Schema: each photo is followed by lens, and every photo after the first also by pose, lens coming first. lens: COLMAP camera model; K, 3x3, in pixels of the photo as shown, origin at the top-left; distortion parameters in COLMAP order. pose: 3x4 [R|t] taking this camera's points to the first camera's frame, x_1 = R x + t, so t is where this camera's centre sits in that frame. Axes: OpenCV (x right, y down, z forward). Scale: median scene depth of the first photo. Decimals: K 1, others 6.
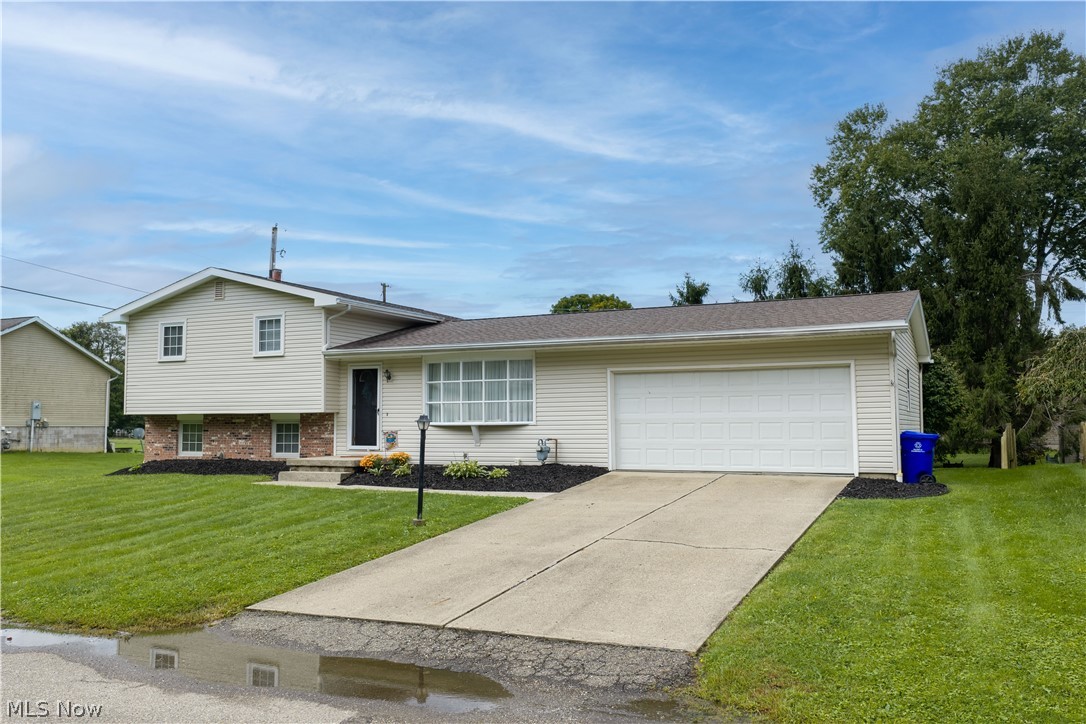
lens RADIAL K [[889.8, 0, 543.0], [0, 889.8, 362.0], [0, 0, 1]] dist [0.014969, -0.029557]
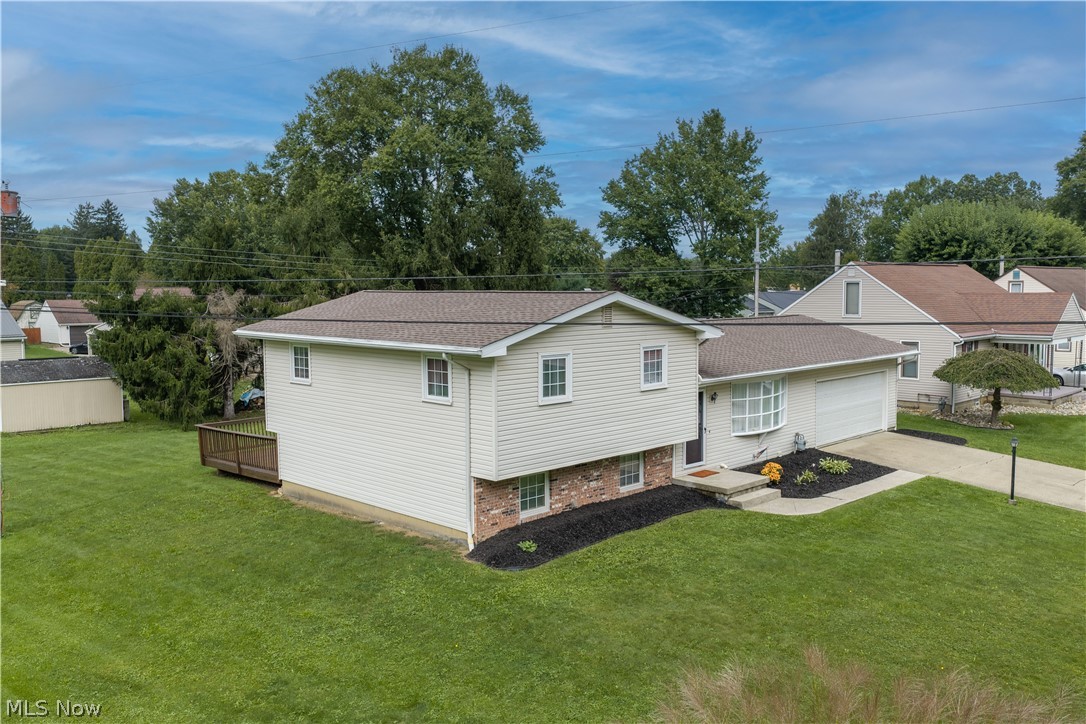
lens RADIAL K [[914.4, 0, 546.7], [0, 914.4, 360.5], [0, 0, 1]] dist [0.005683, -0.019214]
pose [[0.332419, -0.075695, 0.940089, -1.289031], [-0.057906, 0.993255, 0.100452, -0.130805], [-0.941353, -0.087829, 0.325793, 0.809829]]
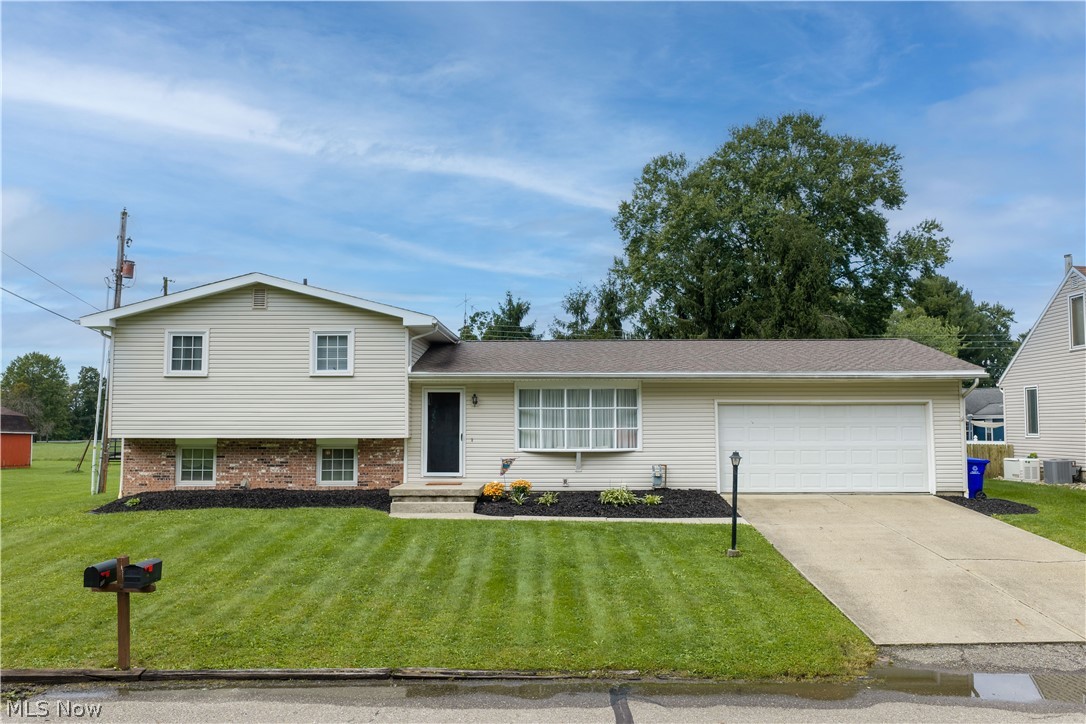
lens RADIAL K [[898.4, 0, 545.2], [0, 898.4, 363.9], [0, 0, 1]] dist [0.018638, -0.039681]
pose [[0.908893, 0.032481, 0.415763, -0.503601], [-0.032154, 0.999453, -0.007790, -0.018919], [-0.415789, -0.006288, 0.909439, 0.071526]]
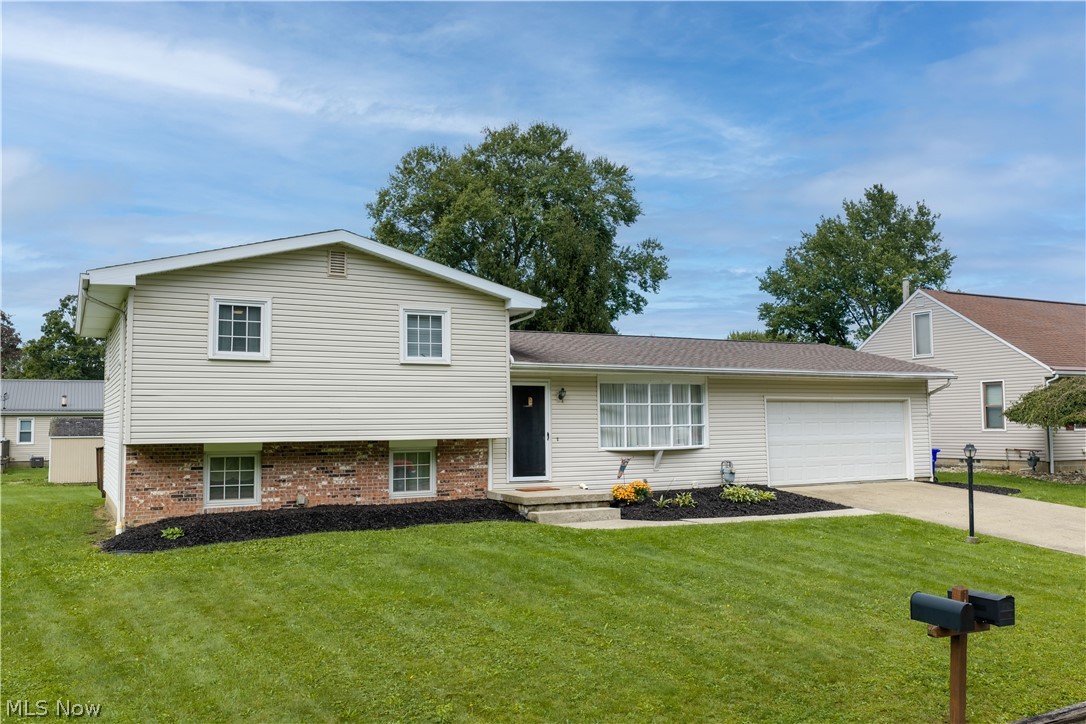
lens RADIAL K [[889.8, 0, 543.0], [0, 889.8, 362.0], [0, 0, 1]] dist [0.014969, -0.029557]
pose [[0.595646, 0.054314, 0.801408, -0.870572], [-0.048804, 0.998315, -0.031385, 0.011049], [-0.801763, -0.020417, 0.597294, 0.481305]]
